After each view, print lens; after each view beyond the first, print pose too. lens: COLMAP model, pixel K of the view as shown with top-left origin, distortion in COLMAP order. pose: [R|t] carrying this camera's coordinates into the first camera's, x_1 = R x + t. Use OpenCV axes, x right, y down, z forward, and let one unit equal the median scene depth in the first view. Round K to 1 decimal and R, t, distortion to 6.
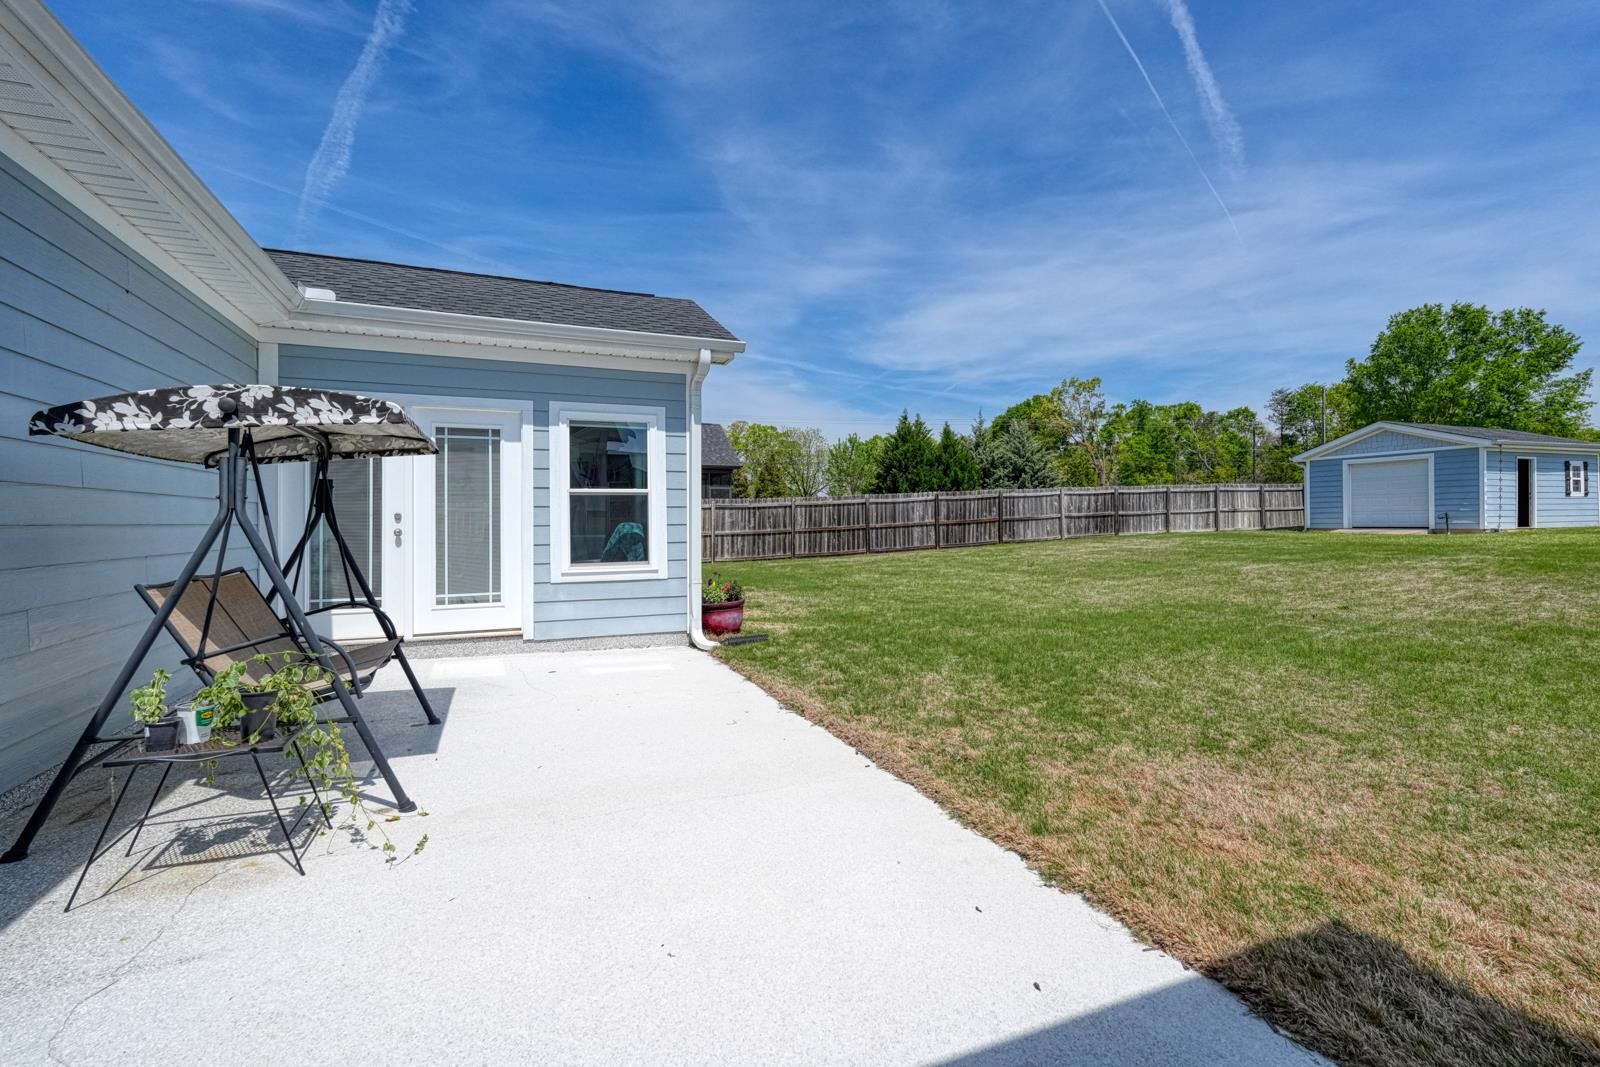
lens RADIAL K [[699.9, 0, 789.9], [0, 699.9, 534.0], [0, 0, 1]] dist [0.000935, 0.000597]
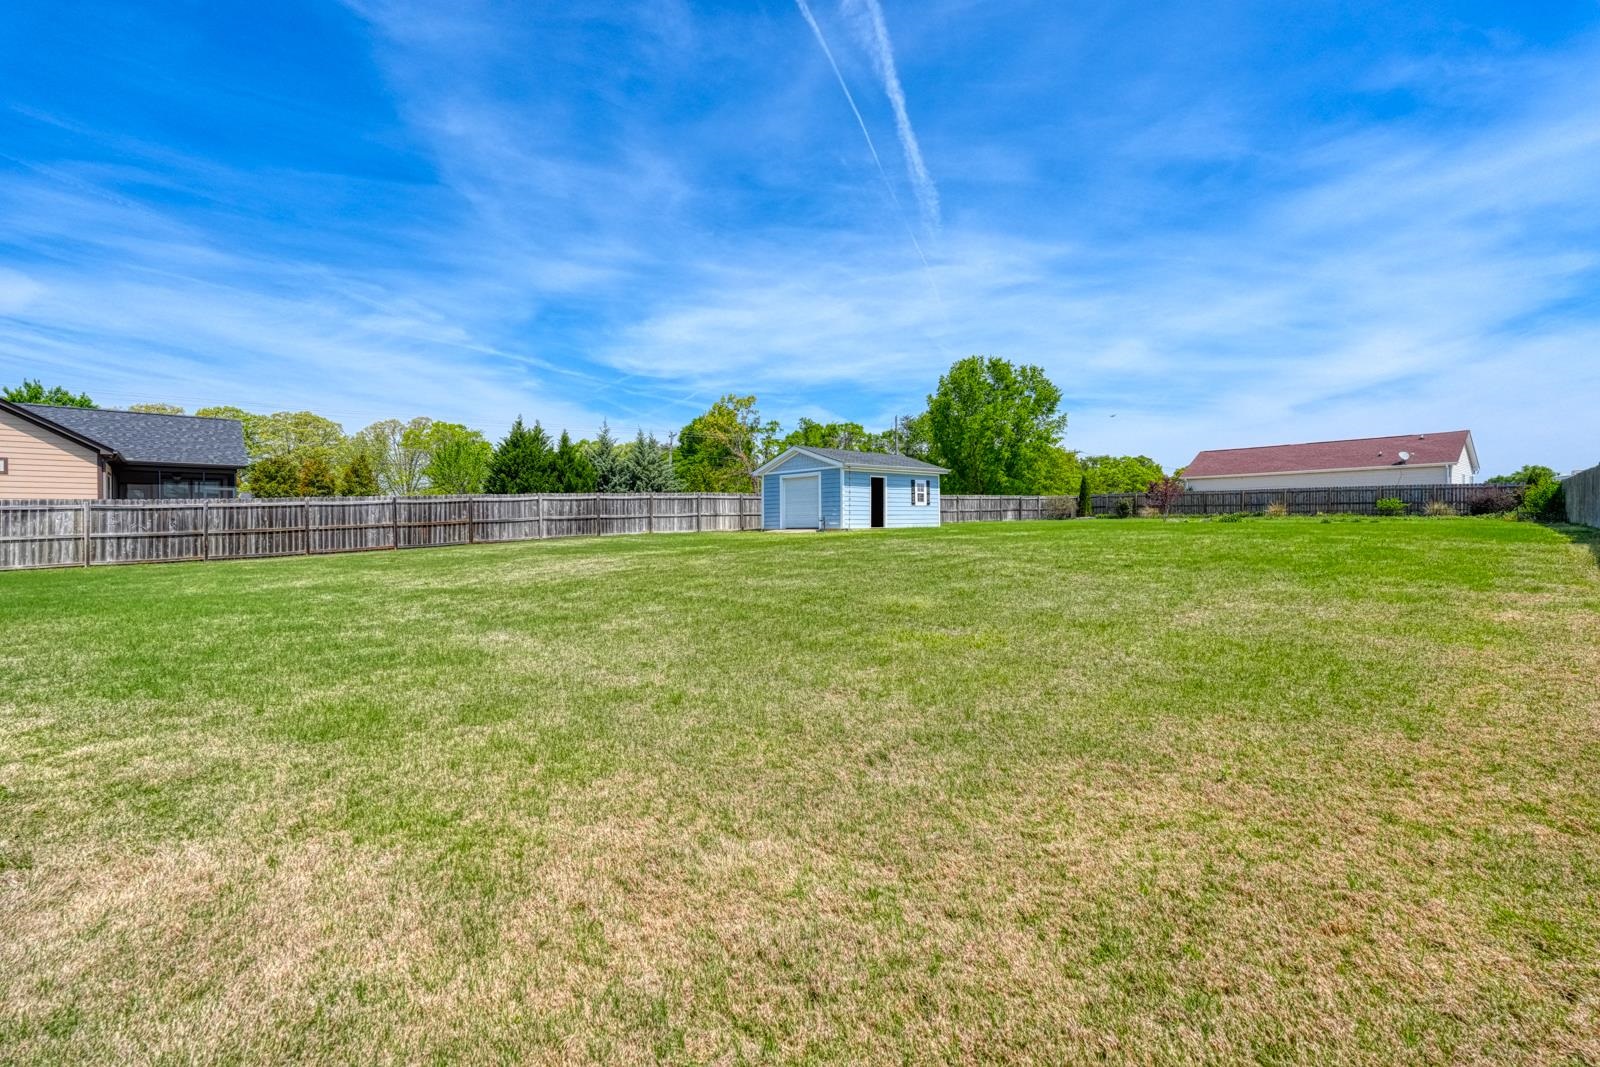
lens RADIAL K [[699.9, 0, 799.4], [0, 699.9, 525.2], [0, 0, 1]] dist [0.000935, 0.000597]
pose [[0.931026, -0.001433, 0.364949, 0.168436], [0.009501, 0.999749, -0.020312, 0.005045], [-0.364828, 0.022378, 0.930806, -0.086234]]
